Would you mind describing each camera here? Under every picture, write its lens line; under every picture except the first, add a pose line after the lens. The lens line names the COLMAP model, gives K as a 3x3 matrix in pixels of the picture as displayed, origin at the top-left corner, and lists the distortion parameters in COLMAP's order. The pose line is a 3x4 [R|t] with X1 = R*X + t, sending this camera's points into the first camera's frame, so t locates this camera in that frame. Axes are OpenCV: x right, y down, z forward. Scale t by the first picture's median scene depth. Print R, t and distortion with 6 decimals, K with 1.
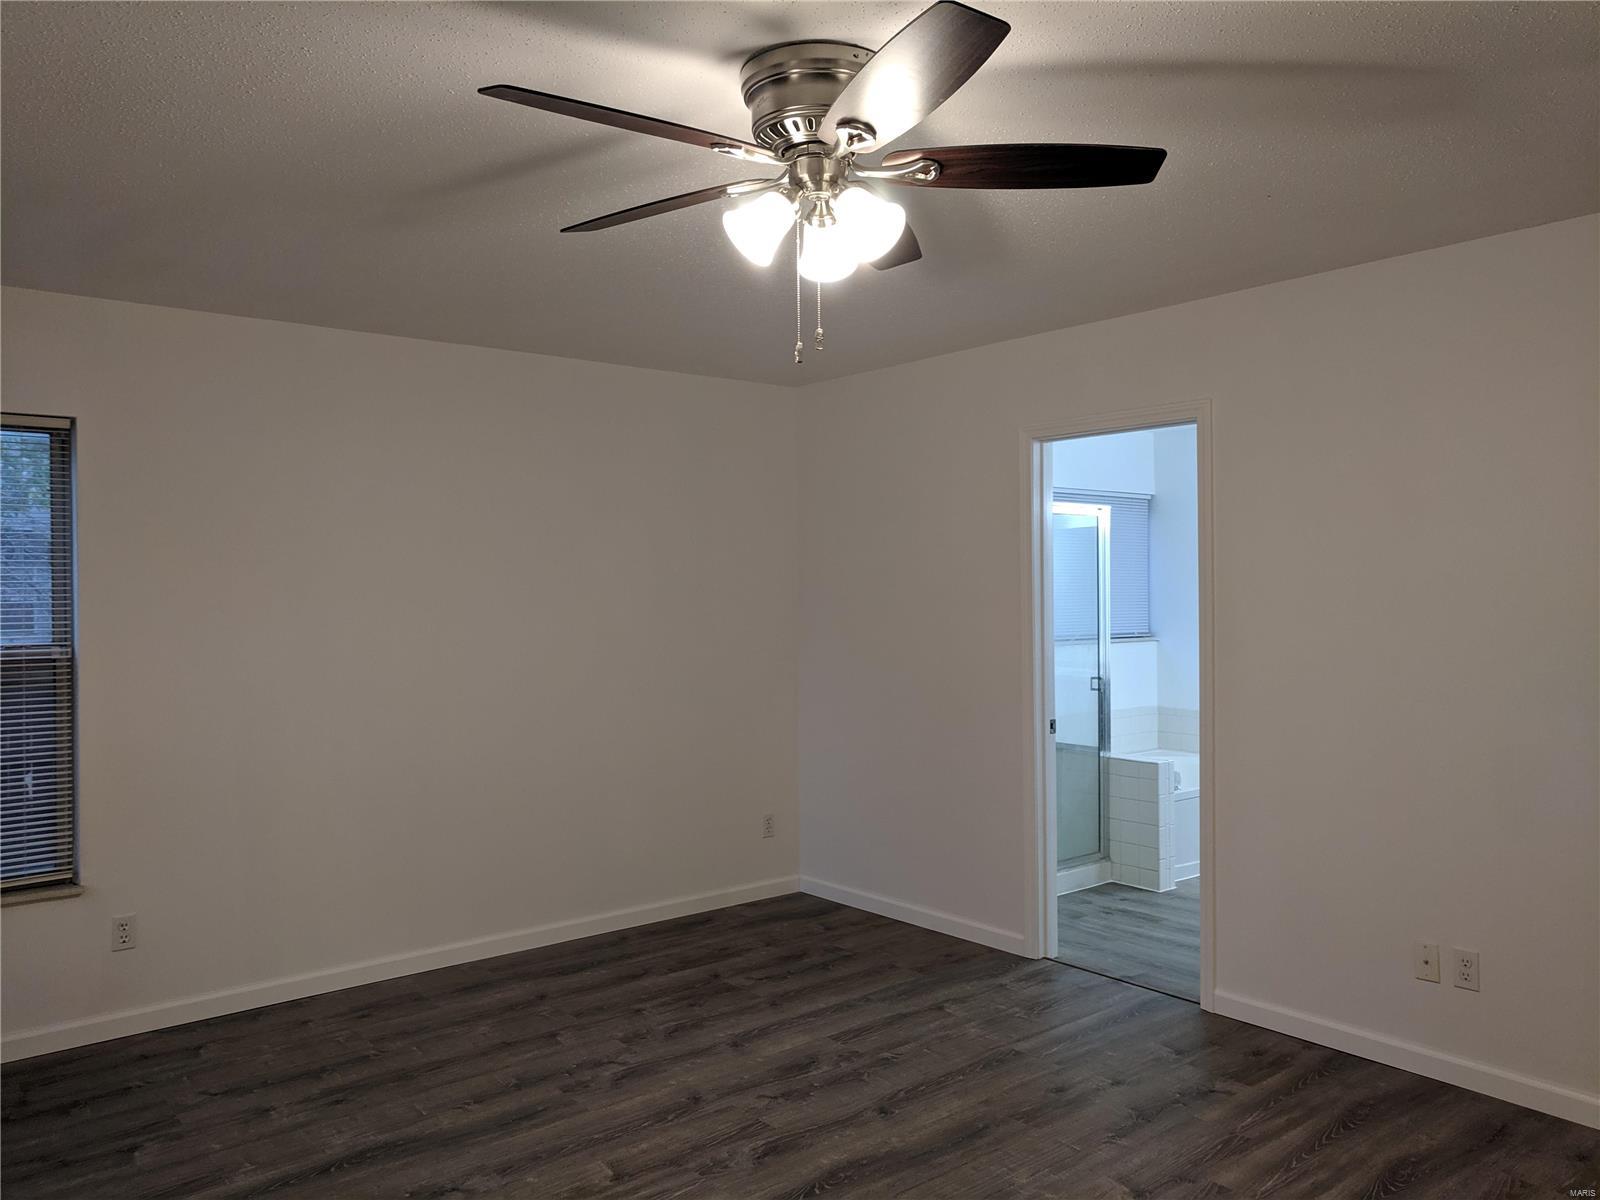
lens RADIAL K [[1203.1, 0, 806.6], [0, 1203.1, 592.7], [0, 0, 1]] dist [0.003174, 0.014972]
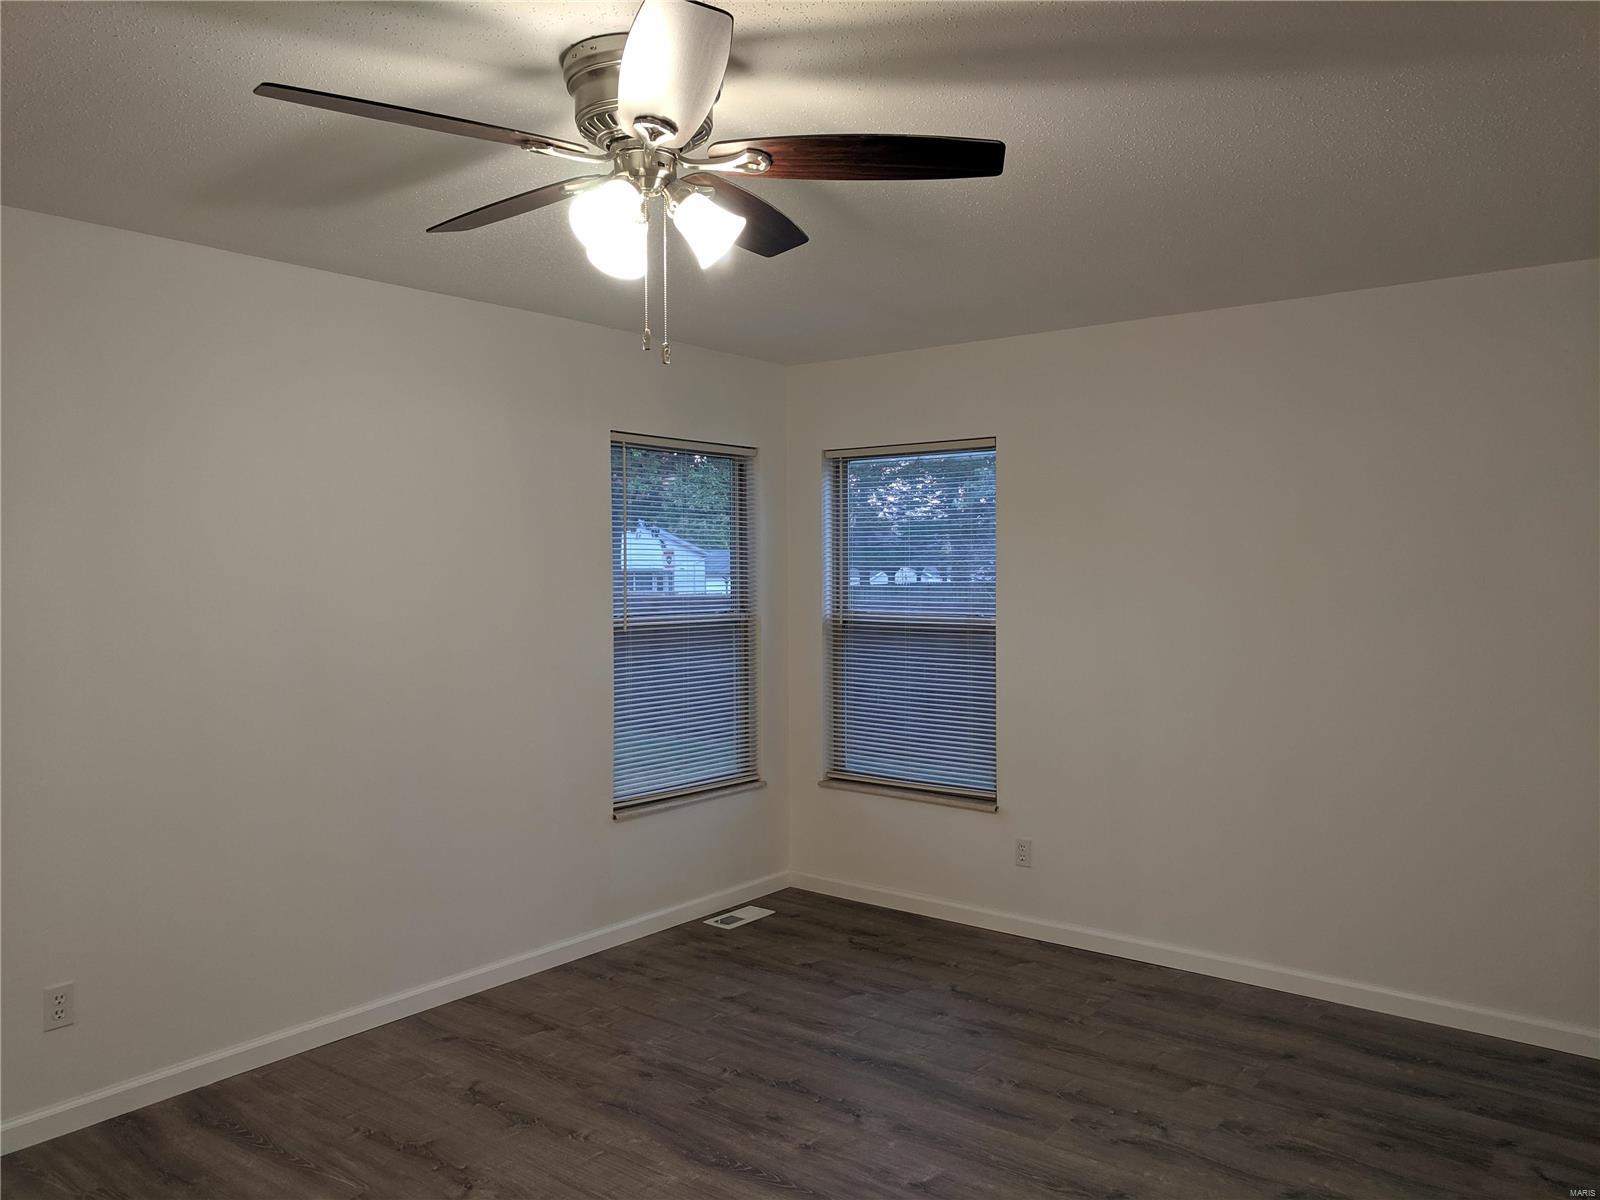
lens RADIAL K [[1203.1, 0, 804.7], [0, 1203.1, 599.4], [0, 0, 1]] dist [0.003174, 0.014972]
pose [[0.201191, 0.027337, -0.979170, 0.580127], [0.000367, 0.999608, 0.027983, -0.005149], [0.979552, -0.005989, 0.201102, 0.560046]]
